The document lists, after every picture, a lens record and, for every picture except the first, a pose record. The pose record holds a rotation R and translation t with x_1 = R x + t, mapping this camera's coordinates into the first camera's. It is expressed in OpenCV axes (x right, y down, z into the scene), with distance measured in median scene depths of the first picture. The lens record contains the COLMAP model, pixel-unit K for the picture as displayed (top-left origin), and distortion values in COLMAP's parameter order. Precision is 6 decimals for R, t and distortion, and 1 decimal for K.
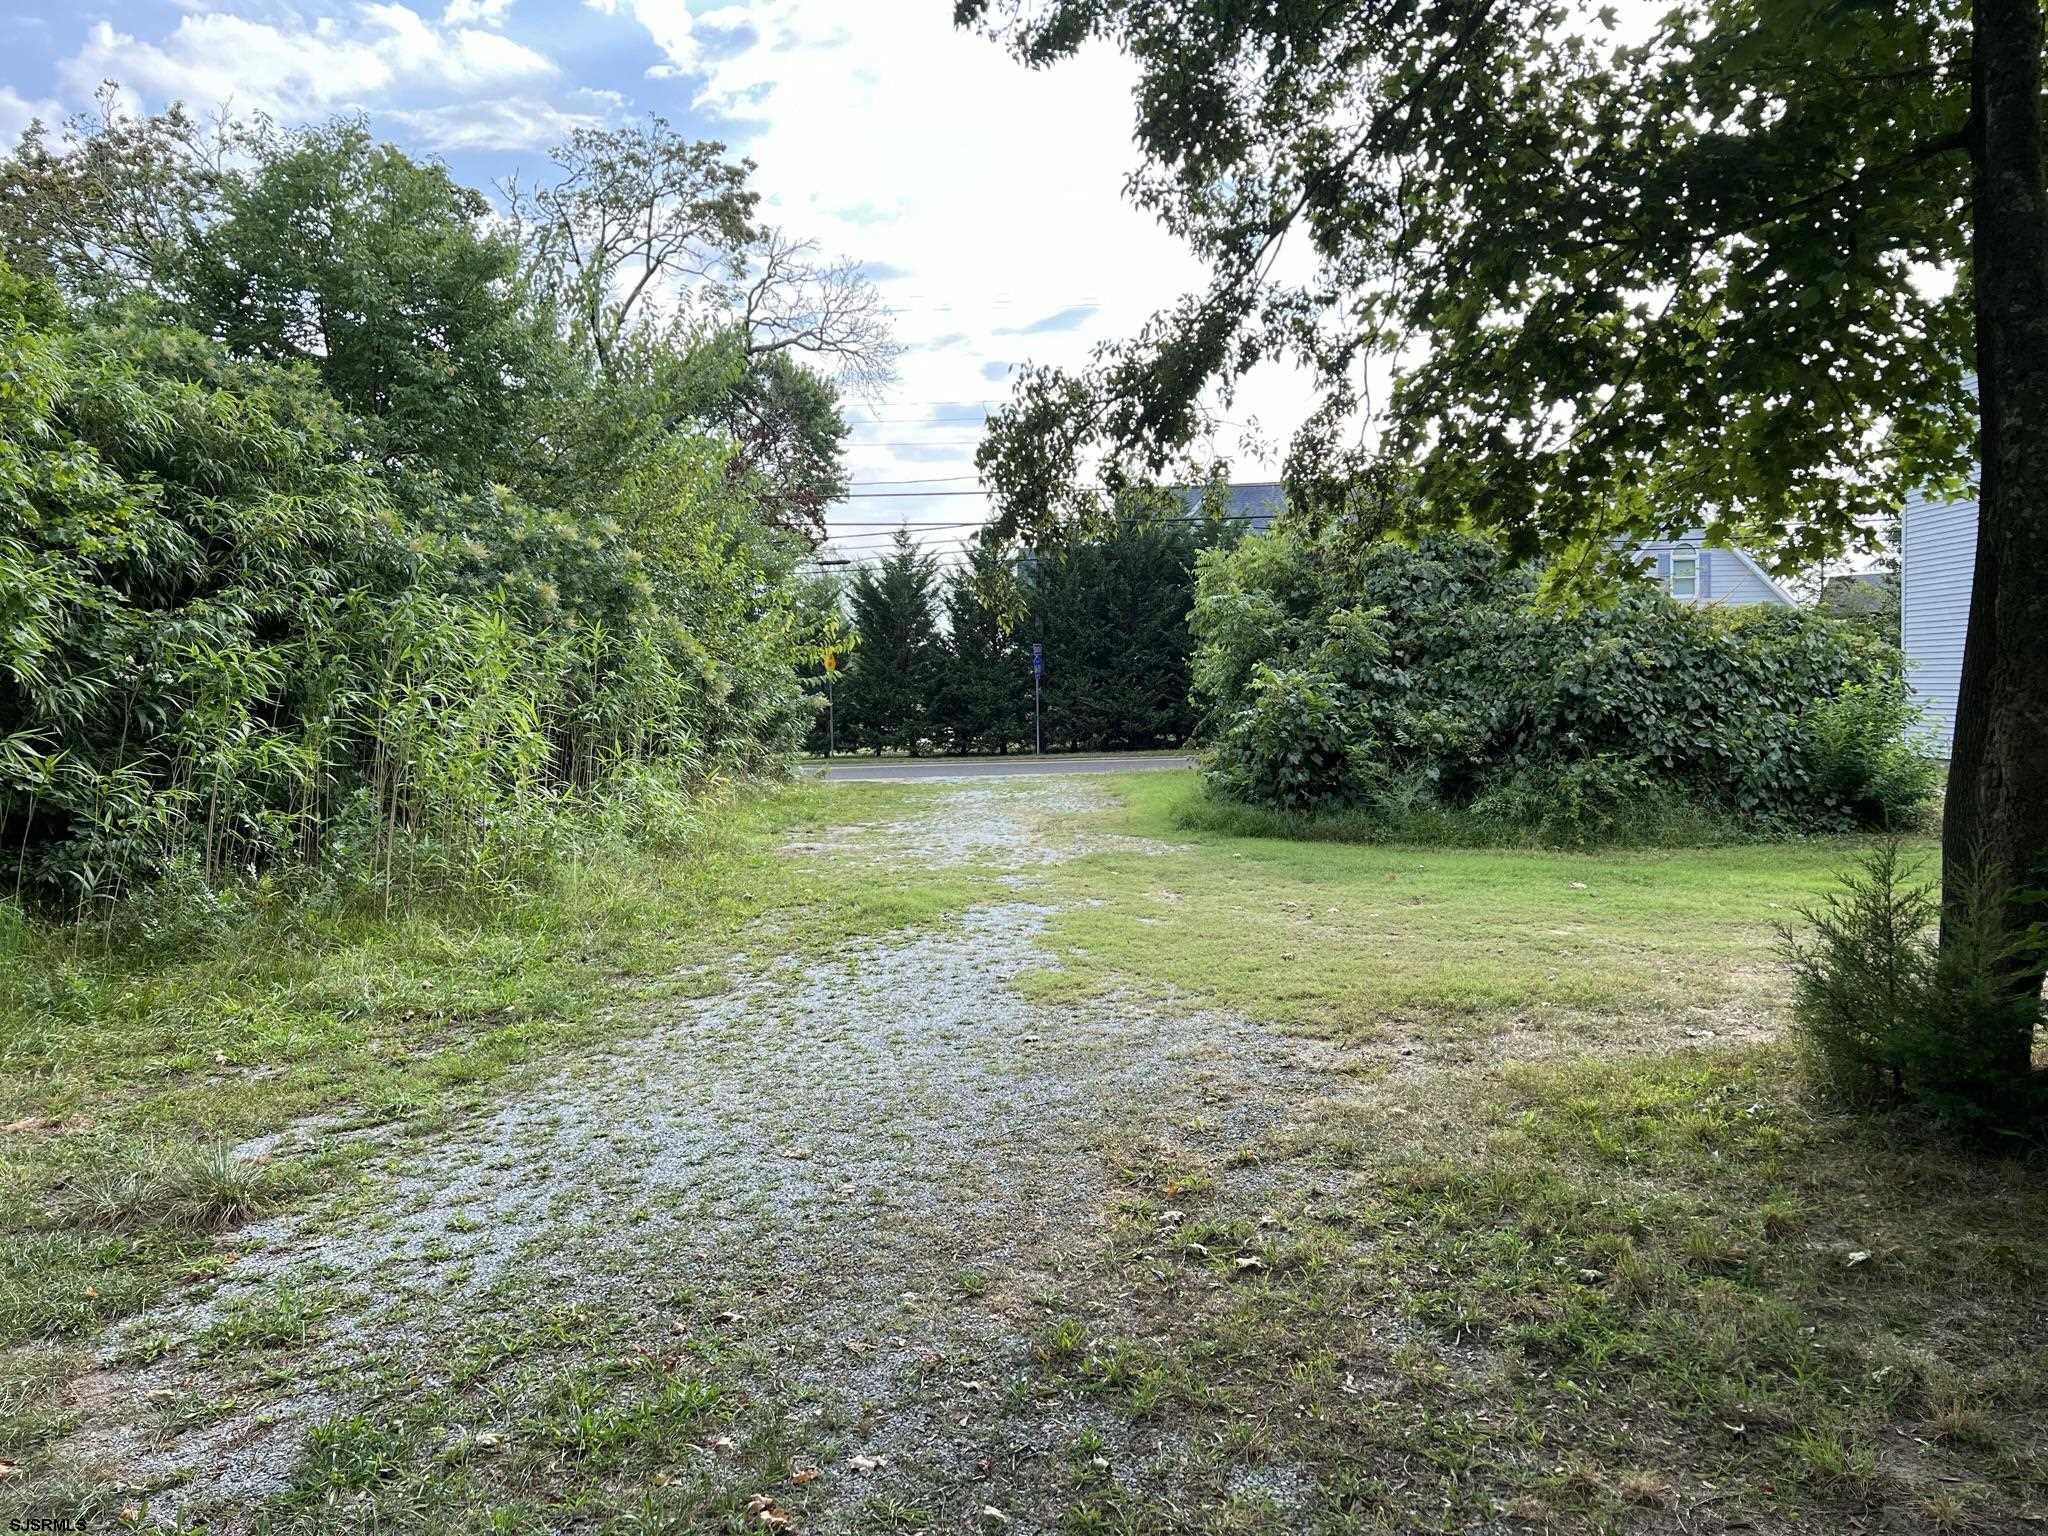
lens RADIAL K [[1526.5, 0, 1020.9], [0, 1526.5, 769.1], [0, 0, 1]] dist [0.043720, -0.043582]
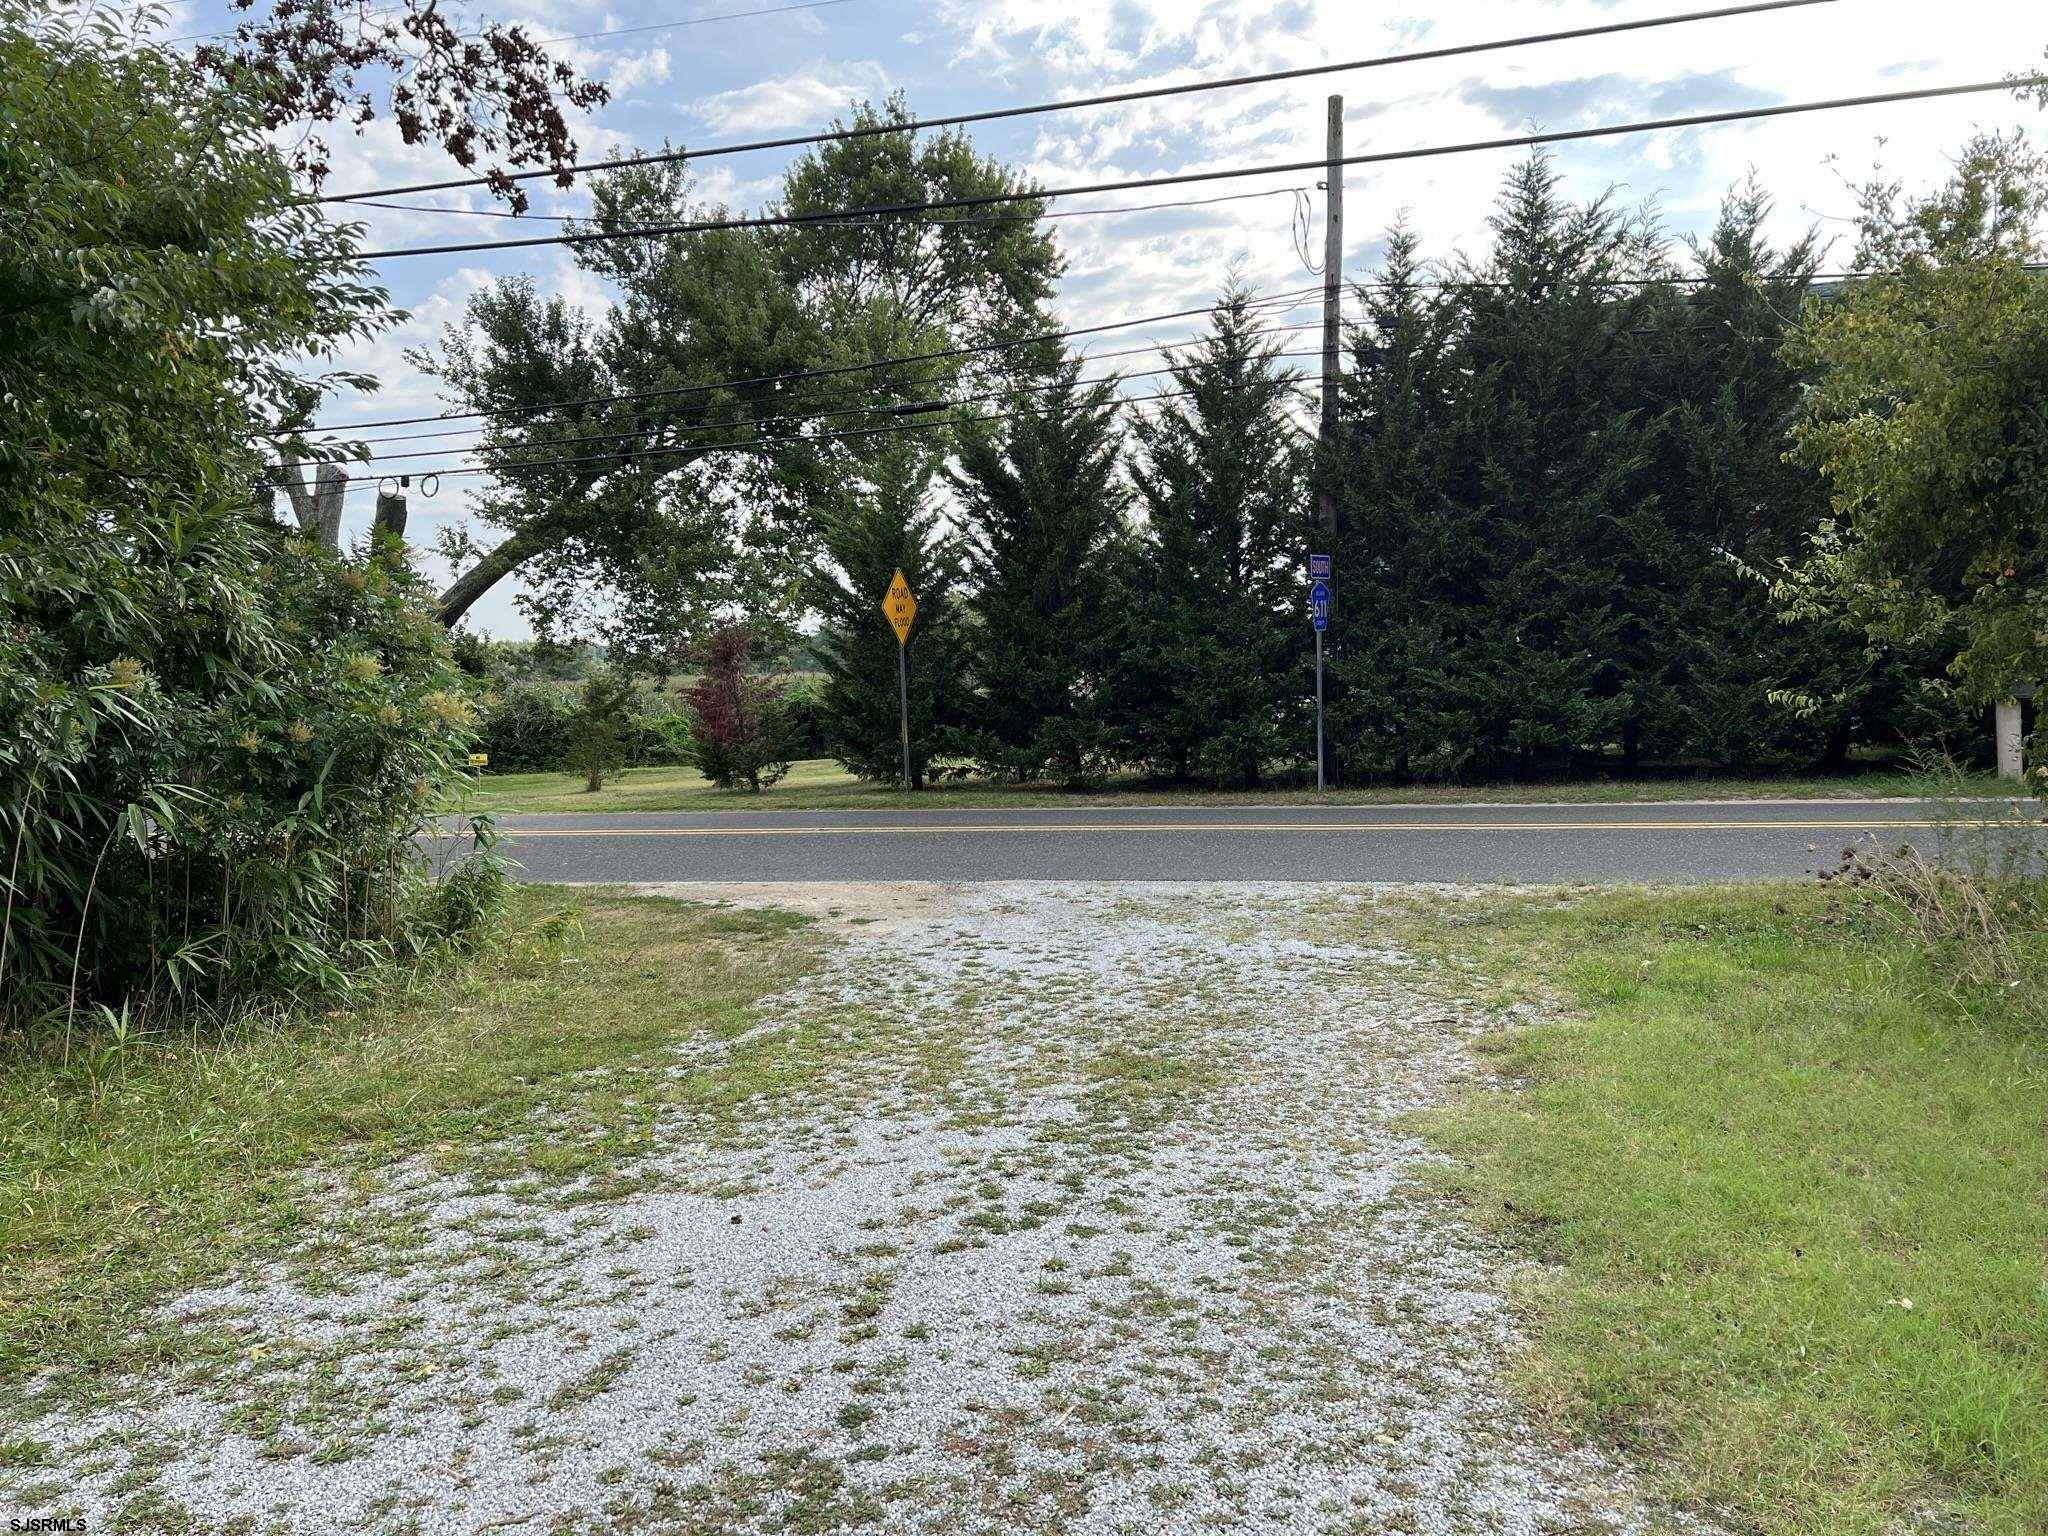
lens RADIAL K [[1526.5, 0, 1020.9], [0, 1526.5, 769.1], [0, 0, 1]] dist [0.043720, -0.043582]
pose [[0.977204, 0.004725, -0.212252, 0.019509], [0.001557, 0.999566, 0.029420, -0.029026], [0.212299, -0.029080, 0.976772, 0.496395]]
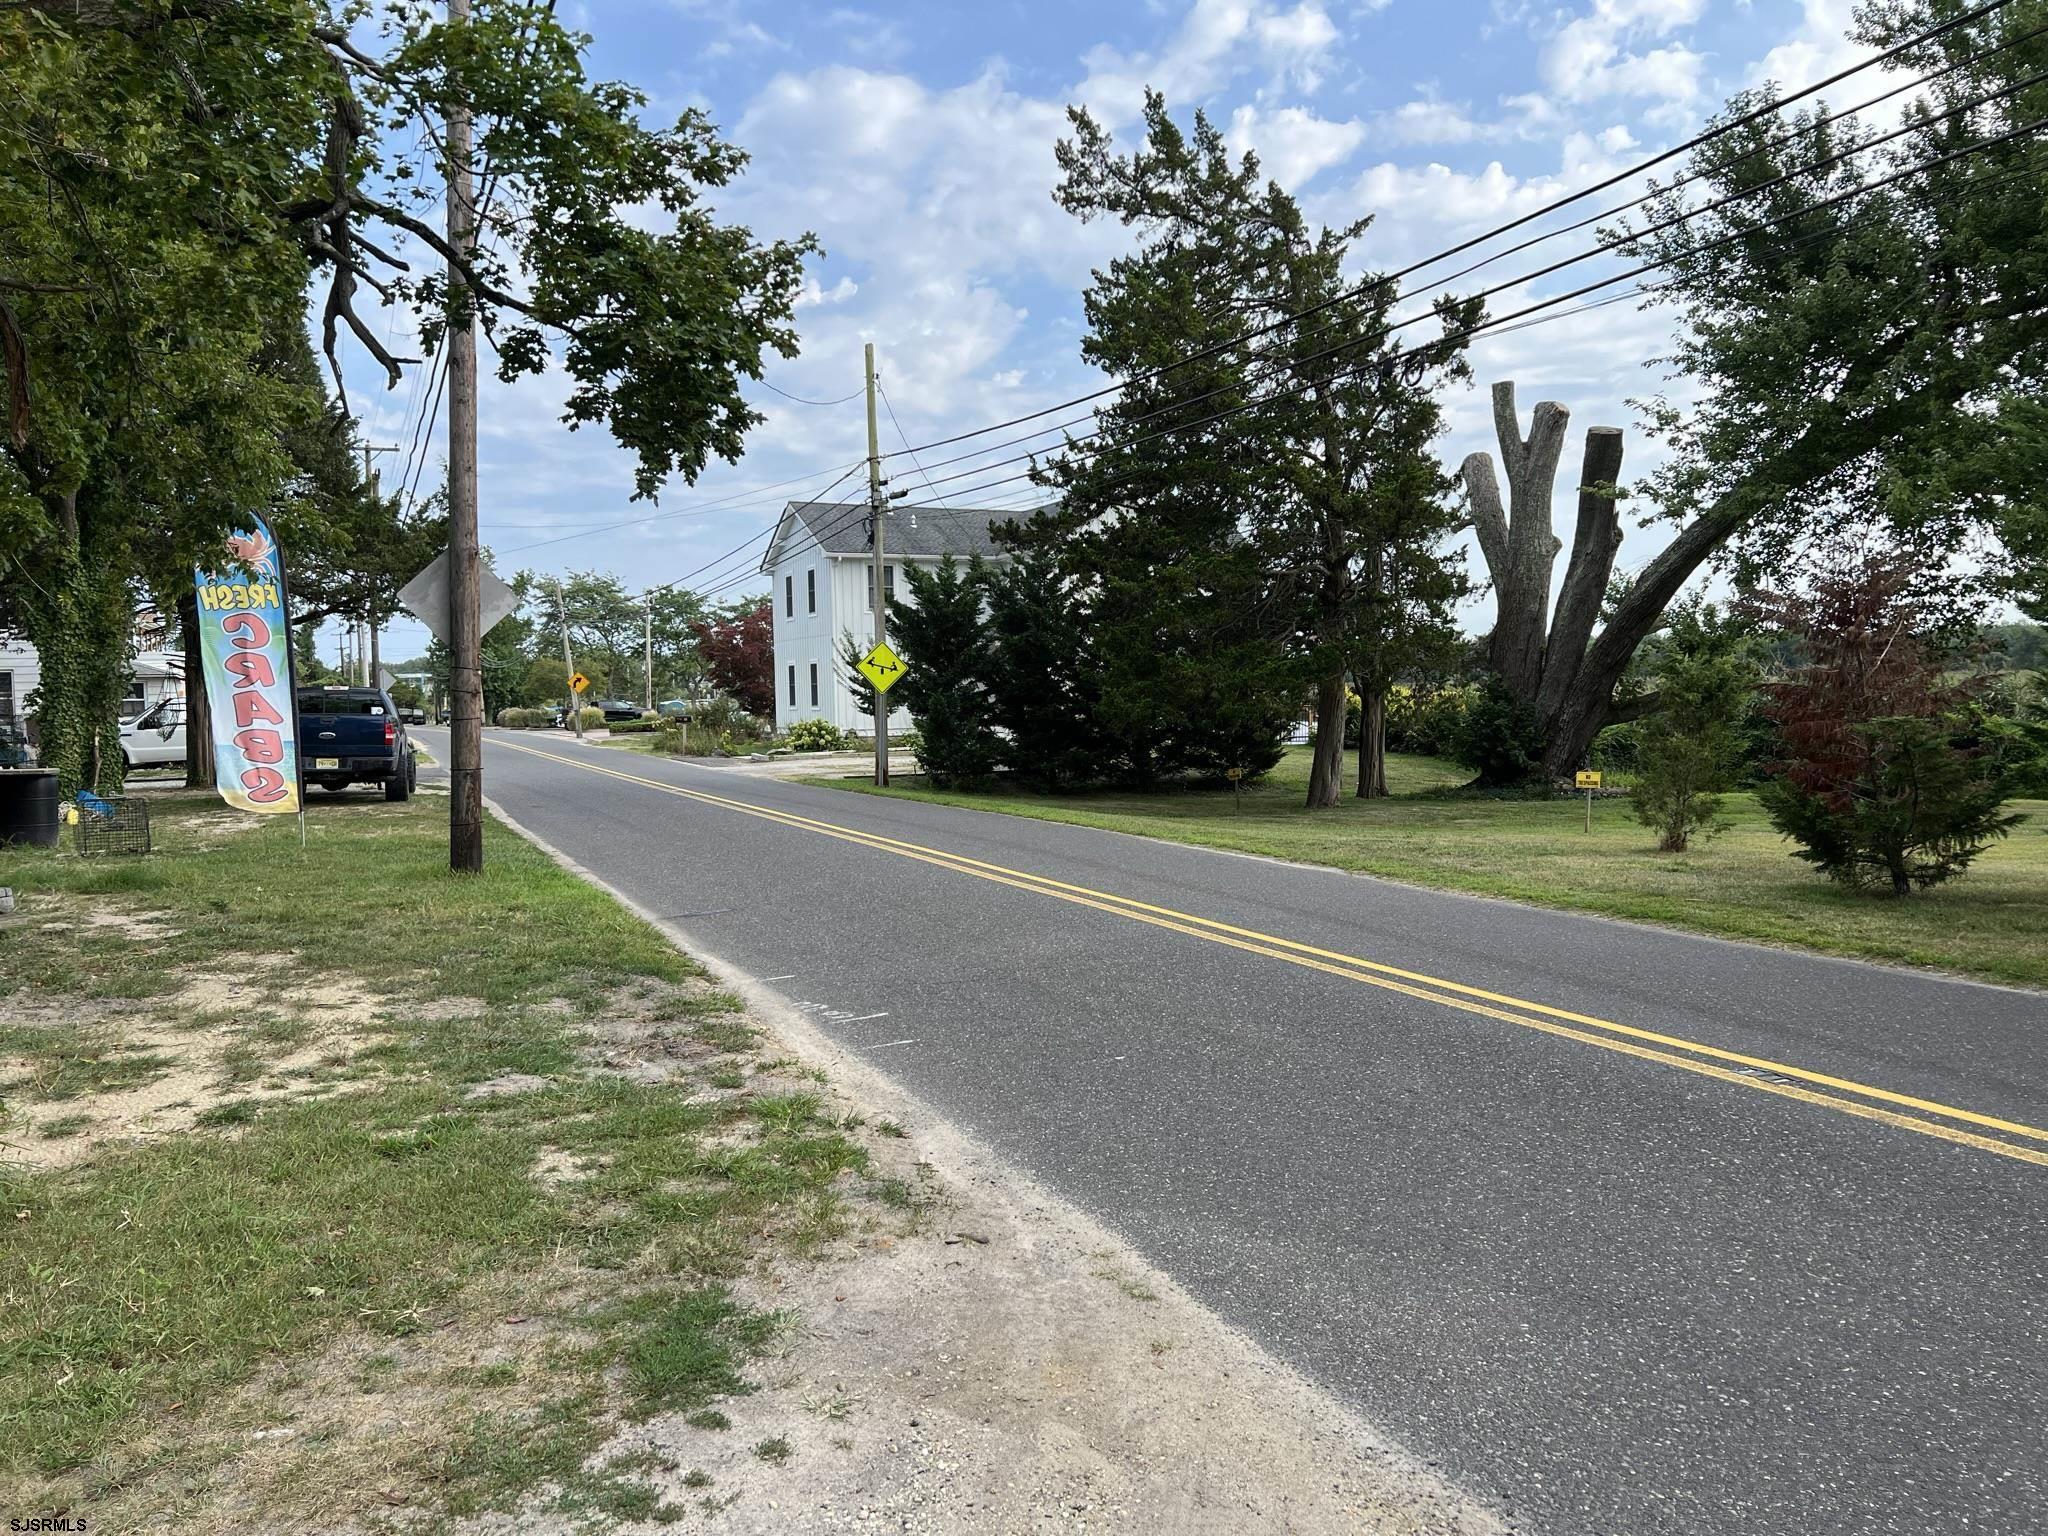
lens RADIAL K [[1530.9, 0, 1066.7], [0, 1530.9, 761.4], [0, 0, 1]] dist [0.061095, -0.053139]
pose [[0.473412, 0.055350, -0.879100, -0.018431], [-0.032389, 0.998443, 0.045422, -0.035843], [0.880245, 0.006970, 0.474468, 0.740515]]
